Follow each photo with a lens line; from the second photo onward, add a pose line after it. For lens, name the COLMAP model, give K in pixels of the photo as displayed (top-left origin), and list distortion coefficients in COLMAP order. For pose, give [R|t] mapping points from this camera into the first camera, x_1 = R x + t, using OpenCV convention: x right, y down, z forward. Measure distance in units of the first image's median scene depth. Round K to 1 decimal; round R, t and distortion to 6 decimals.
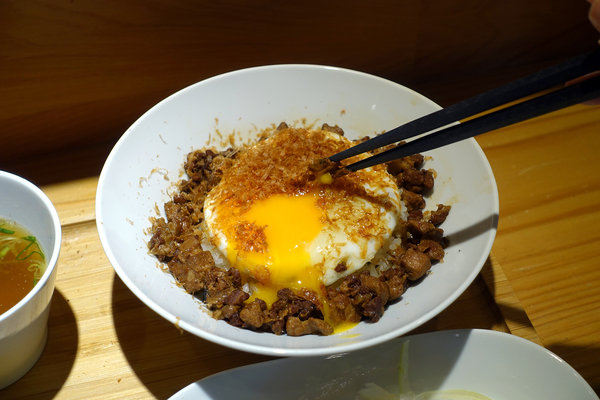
lens RADIAL K [[890.5, 0, 300.0], [0, 890.5, 200.0], [0, 0, 1]] dist [-0.141470, 0.004203]
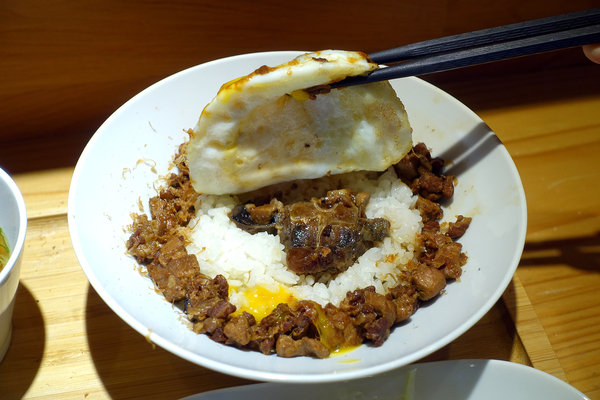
lens RADIAL K [[890.5, 0, 300.0], [0, 890.5, 200.0], [0, 0, 1]] dist [-0.141470, 0.004203]
pose [[0.998456, 0.051502, -0.020821, 0.017391], [-0.051640, 0.998647, -0.006099, 0.003201], [0.020479, 0.007165, 0.999765, 0.118929]]
